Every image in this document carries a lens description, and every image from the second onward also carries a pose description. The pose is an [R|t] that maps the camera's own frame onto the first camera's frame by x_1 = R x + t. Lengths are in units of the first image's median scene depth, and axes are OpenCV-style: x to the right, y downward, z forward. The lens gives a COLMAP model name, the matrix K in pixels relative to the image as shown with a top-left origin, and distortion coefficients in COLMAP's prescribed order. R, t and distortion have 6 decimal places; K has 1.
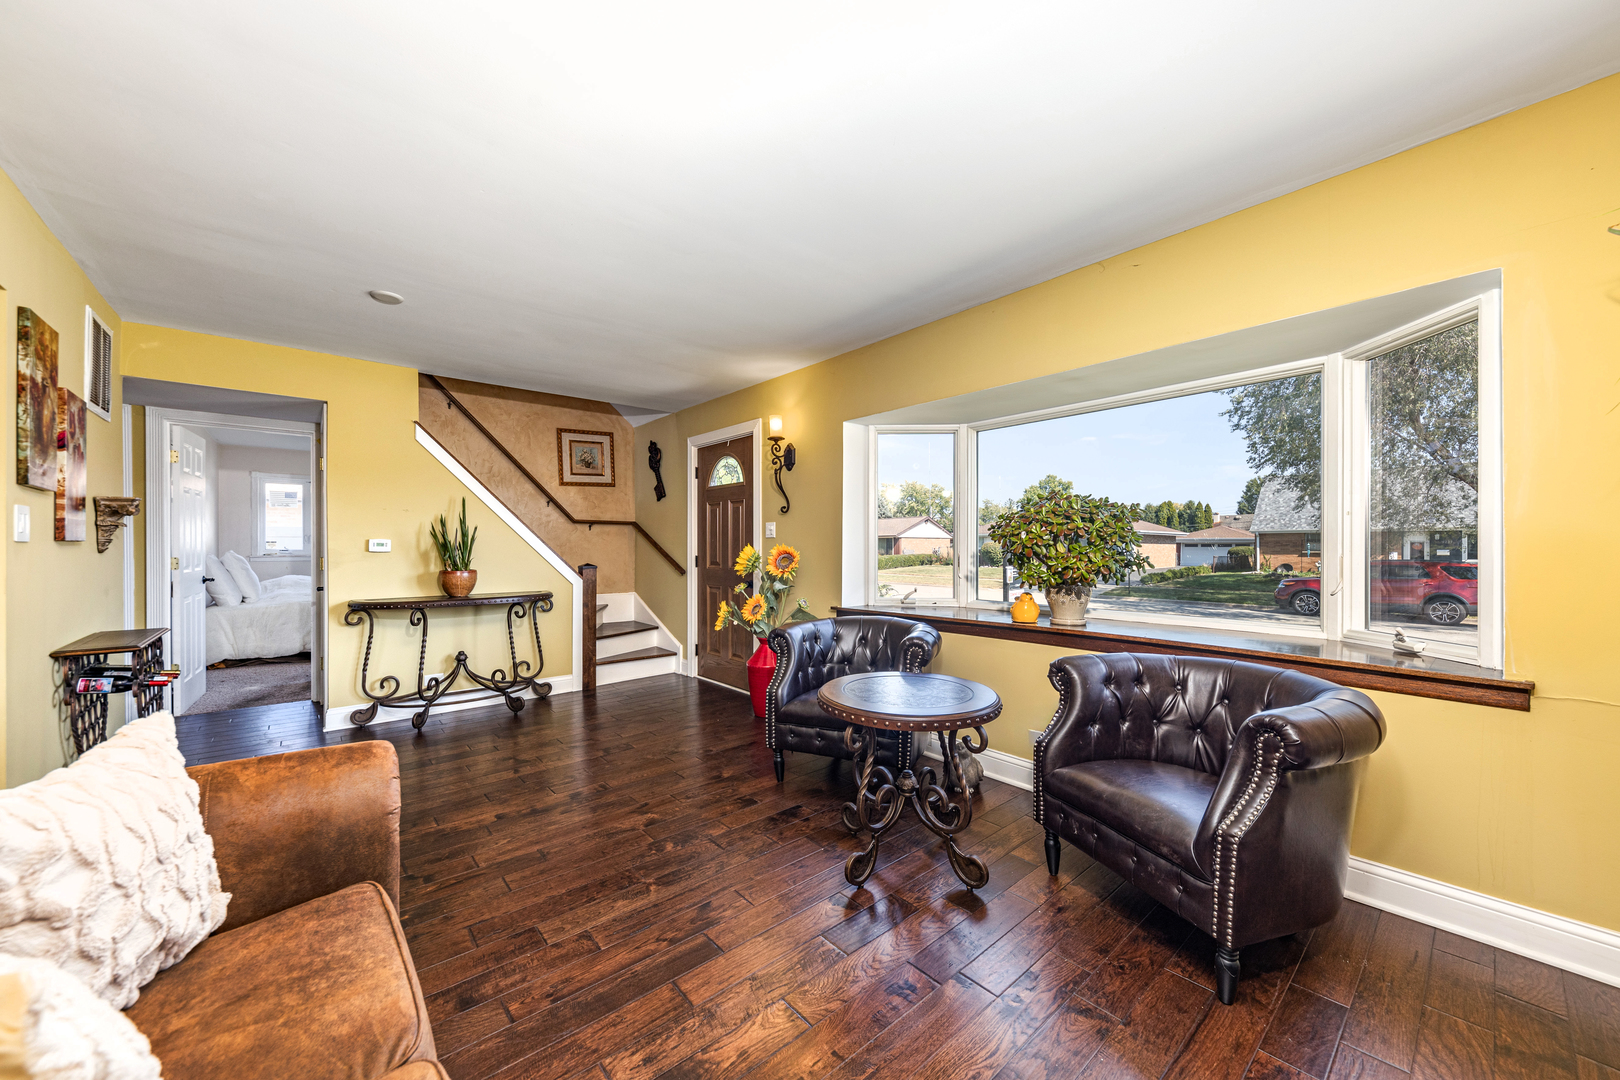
lens RADIAL K [[585.2, 0, 797.1], [0, 585.2, 546.6], [0, 0, 1]] dist [0.018945, -0.012116]
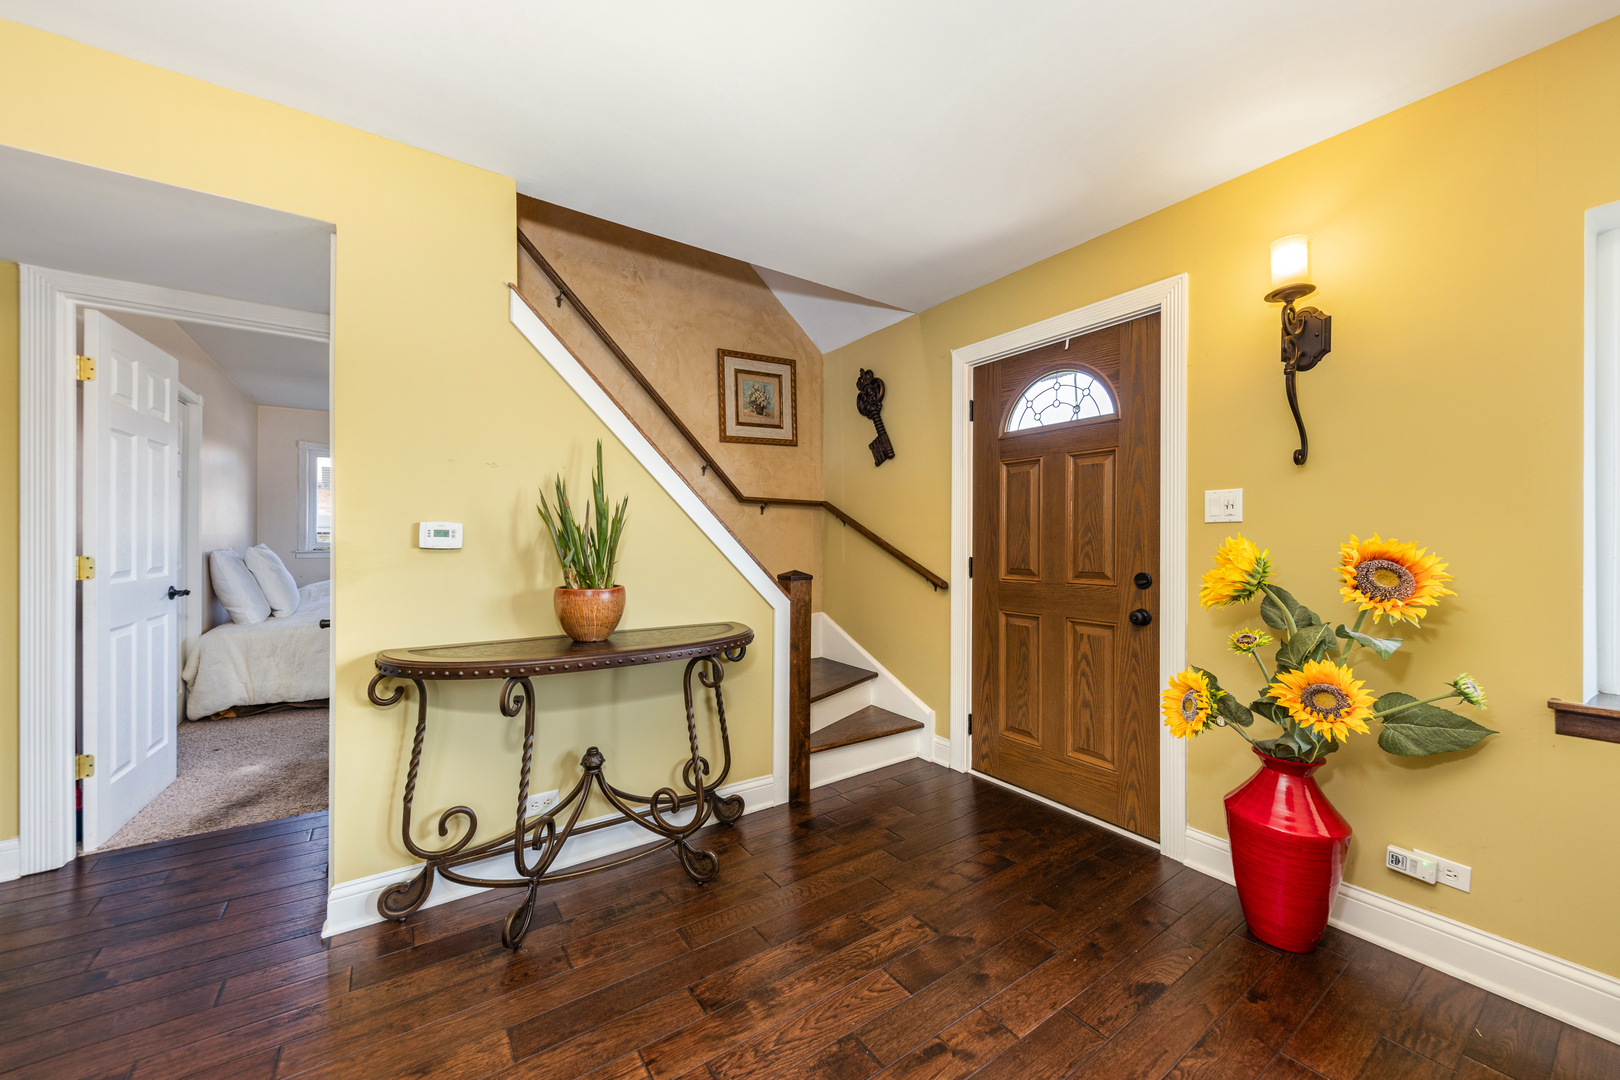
lens RADIAL K [[600.2, 0, 803.8], [0, 600.2, 541.4], [0, 0, 1]] dist [-0.001202, -0.000031]
pose [[0.995100, 0.004900, -0.098755, -0.319202], [-0.004985, 0.999987, -0.000611, 0.001713], [0.098750, 0.001100, 0.995112, 0.474174]]
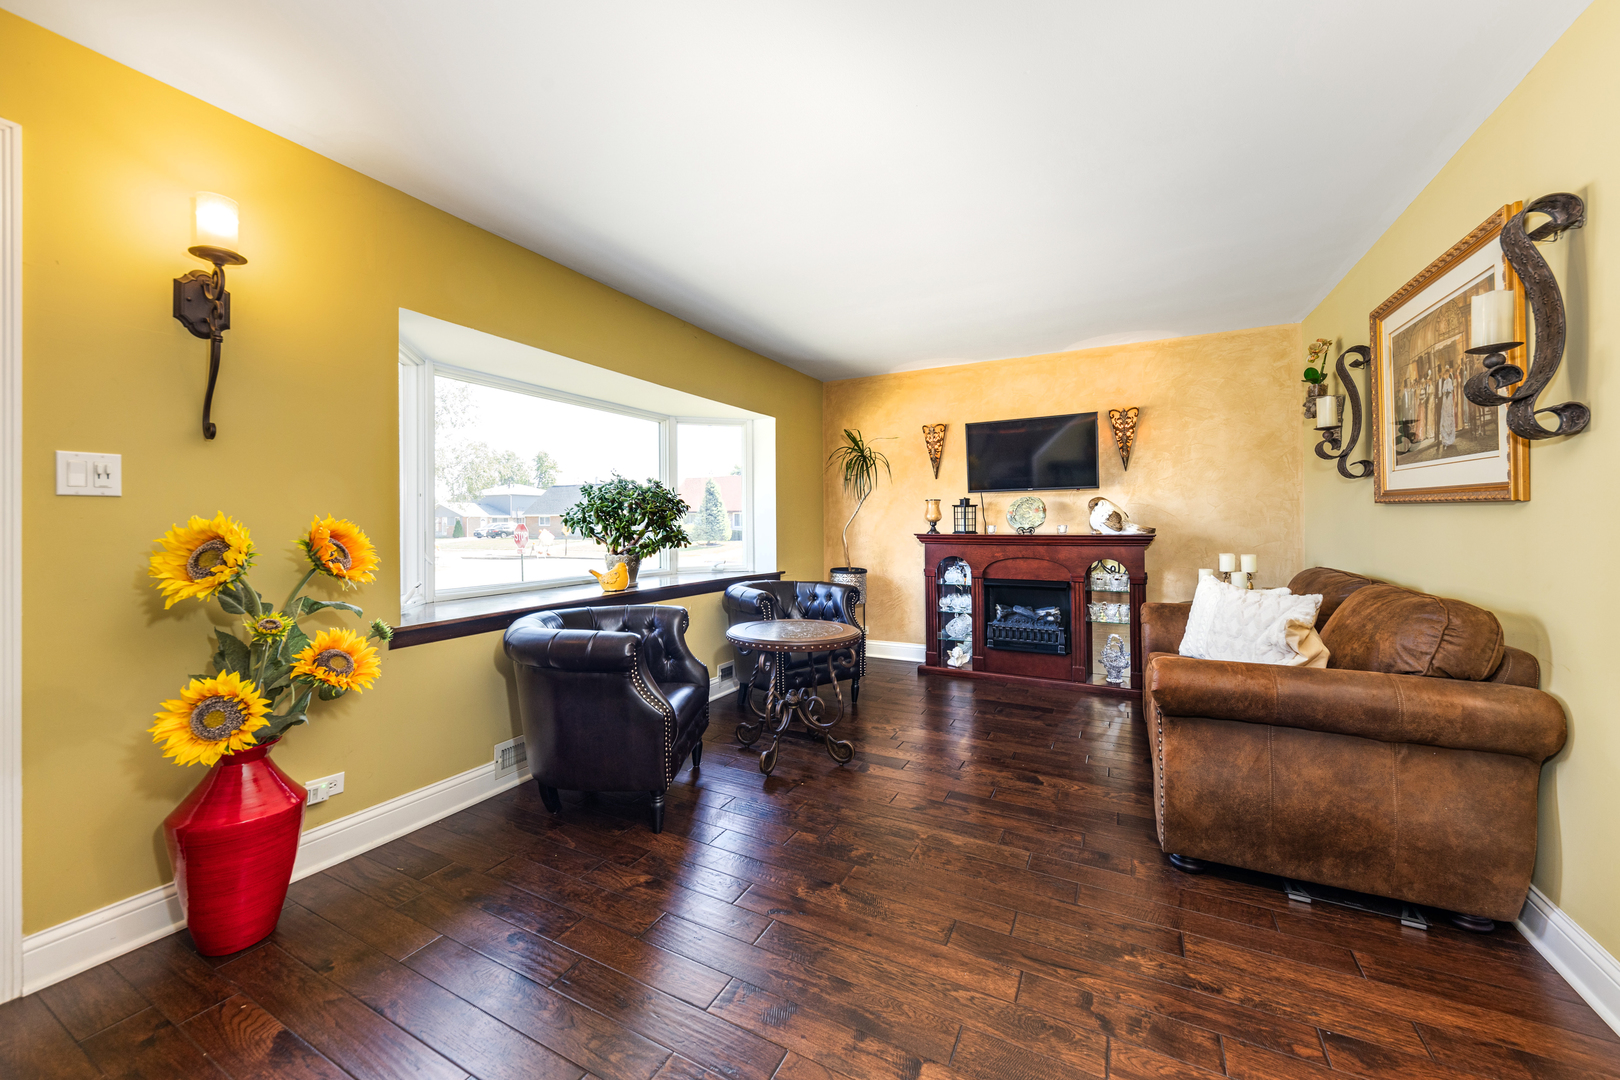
lens RADIAL K [[605.4, 0, 804.5], [0, 605.4, 521.4], [0, 0, 1]] dist [0.001453, -0.000324]
pose [[-0.375256, 0.006128, 0.926901, -0.526042], [0.003111, 0.999981, -0.005352, 0.003347], [-0.926916, 0.000875, -0.375268, 0.712177]]
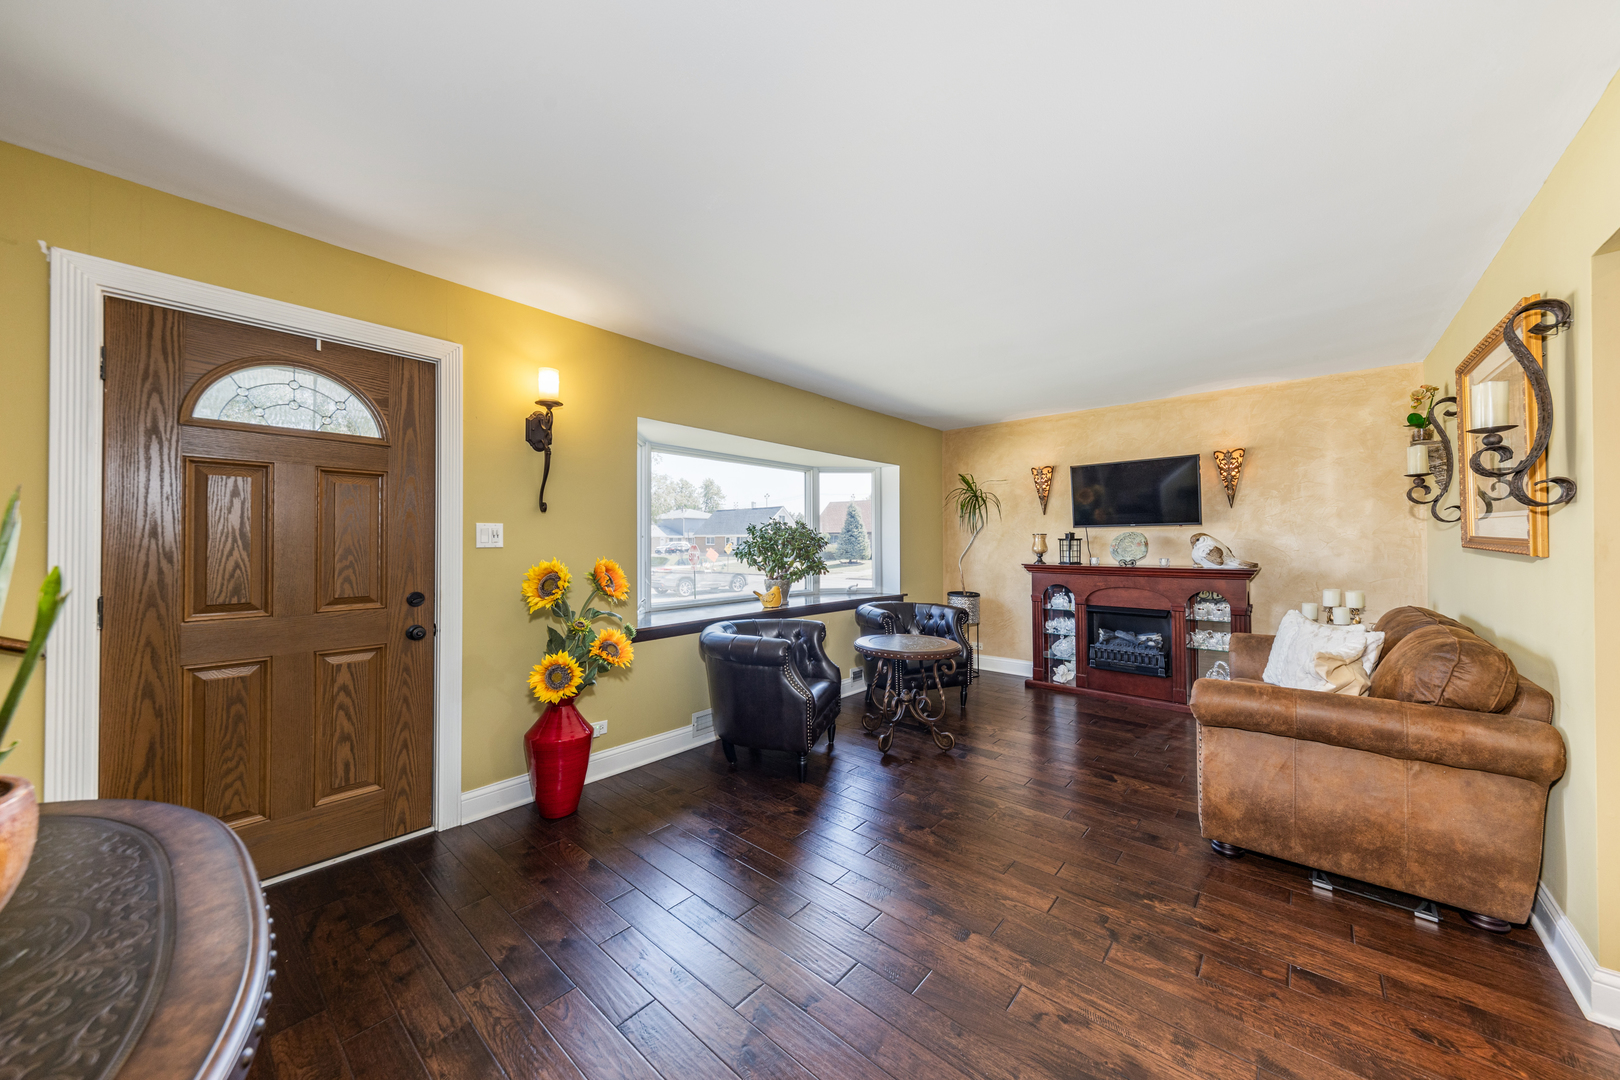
lens RADIAL K [[568.2, 0, 802.9], [0, 568.2, 537.1], [0, 0, 1]] dist [0.001258, 0.000198]
pose [[-0.142606, 0.010259, 0.989726, -0.666883], [-0.000542, 0.999945, -0.010443, -0.019631], [-0.989779, -0.002026, -0.142593, 0.730459]]
